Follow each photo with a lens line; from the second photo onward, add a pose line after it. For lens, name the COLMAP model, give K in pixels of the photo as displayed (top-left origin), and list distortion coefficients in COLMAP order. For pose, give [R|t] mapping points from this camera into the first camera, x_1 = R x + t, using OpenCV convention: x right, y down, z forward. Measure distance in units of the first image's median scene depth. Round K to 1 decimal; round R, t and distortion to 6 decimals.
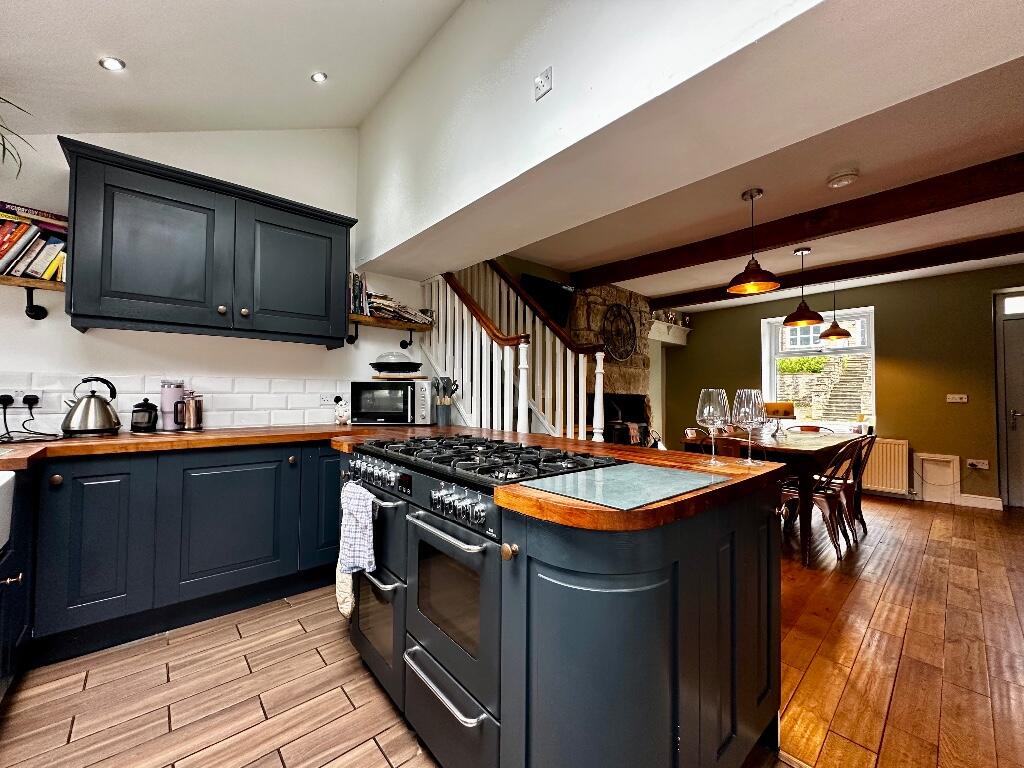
lens RADIAL K [[418.6, 0, 512.2], [0, 418.6, 380.7], [0, 0, 1]] dist [0.000613, 0.002348]
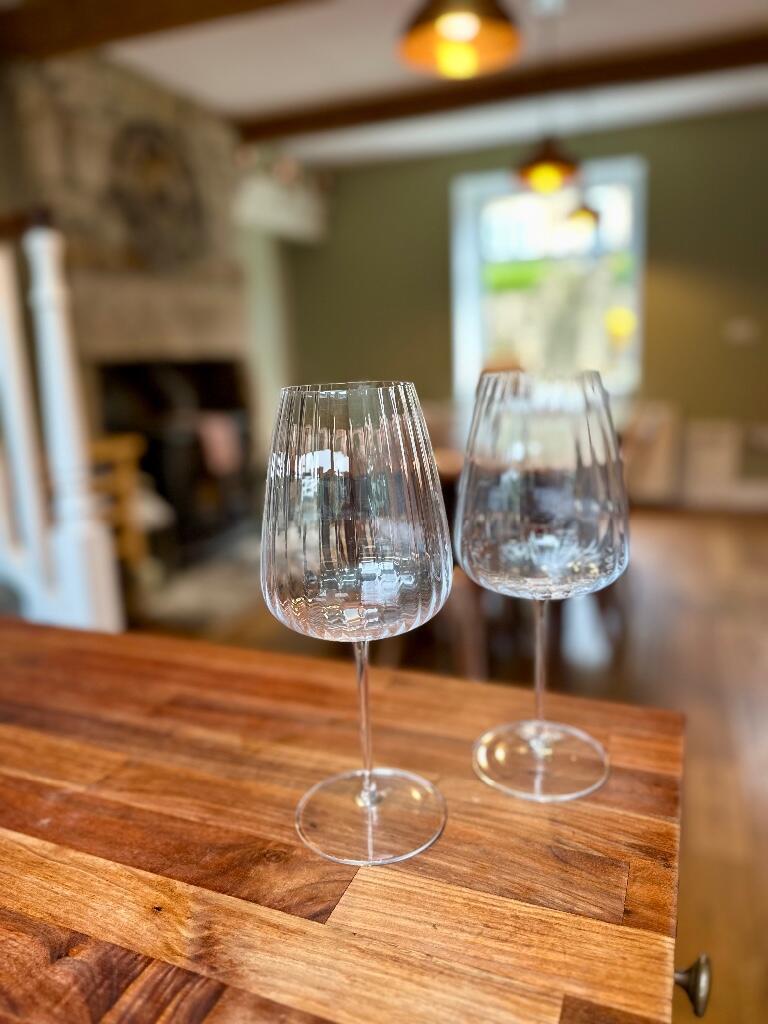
lens RADIAL K [[761.4, 0, 389.4], [0, 761.4, 506.5], [0, 0, 1]] dist [0.010974, 0.003806]
pose [[0.895587, -0.141451, 0.421800, 0.185913], [0.036366, 0.968211, 0.247477, -0.004459], [-0.443397, -0.206298, 0.872261, 0.367187]]
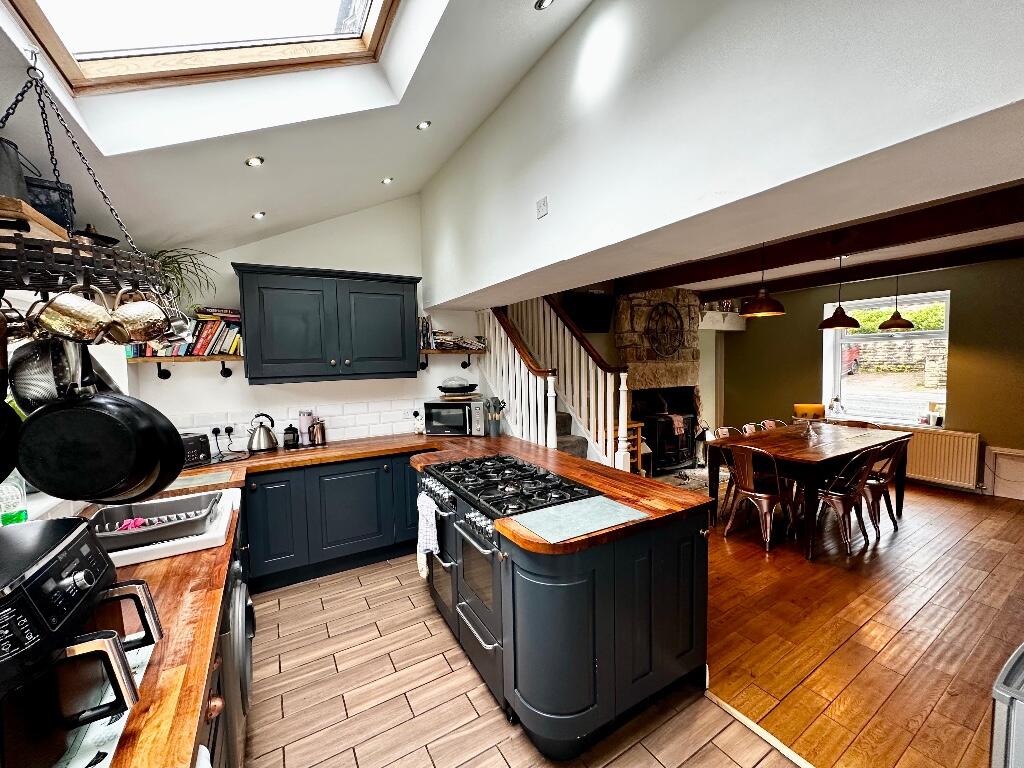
lens RADIAL K [[418.6, 0, 510.5], [0, 418.6, 382.4], [0, 0, 1]] dist [0.000613, 0.002348]
pose [[0.982049, -0.019333, -0.187633, 0.128460], [0.035562, 0.995872, 0.083515, -0.162398], [0.185244, -0.088688, 0.978682, -0.226641]]
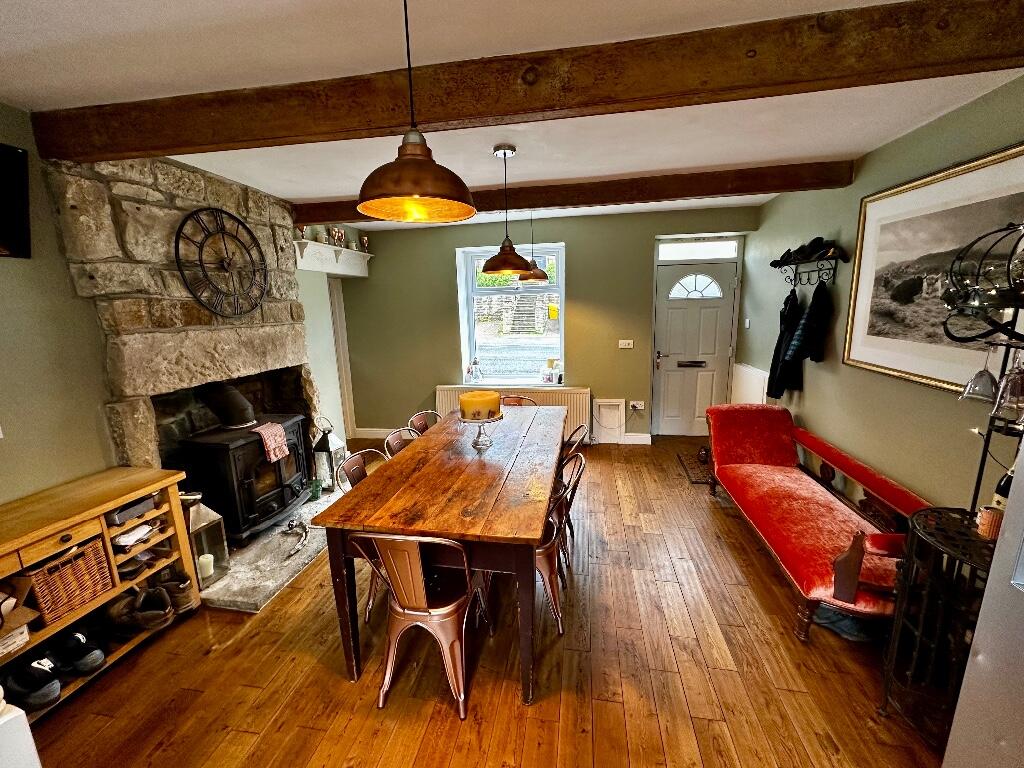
lens RADIAL K [[418.6, 0, 520.5], [0, 418.6, 384.3], [0, 0, 1]] dist [0.000613, 0.002348]
pose [[0.783434, -0.147138, 0.603806, 0.391389], [0.013016, 0.975241, 0.220764, -0.150380], [-0.621339, -0.165095, 0.765951, 0.614935]]
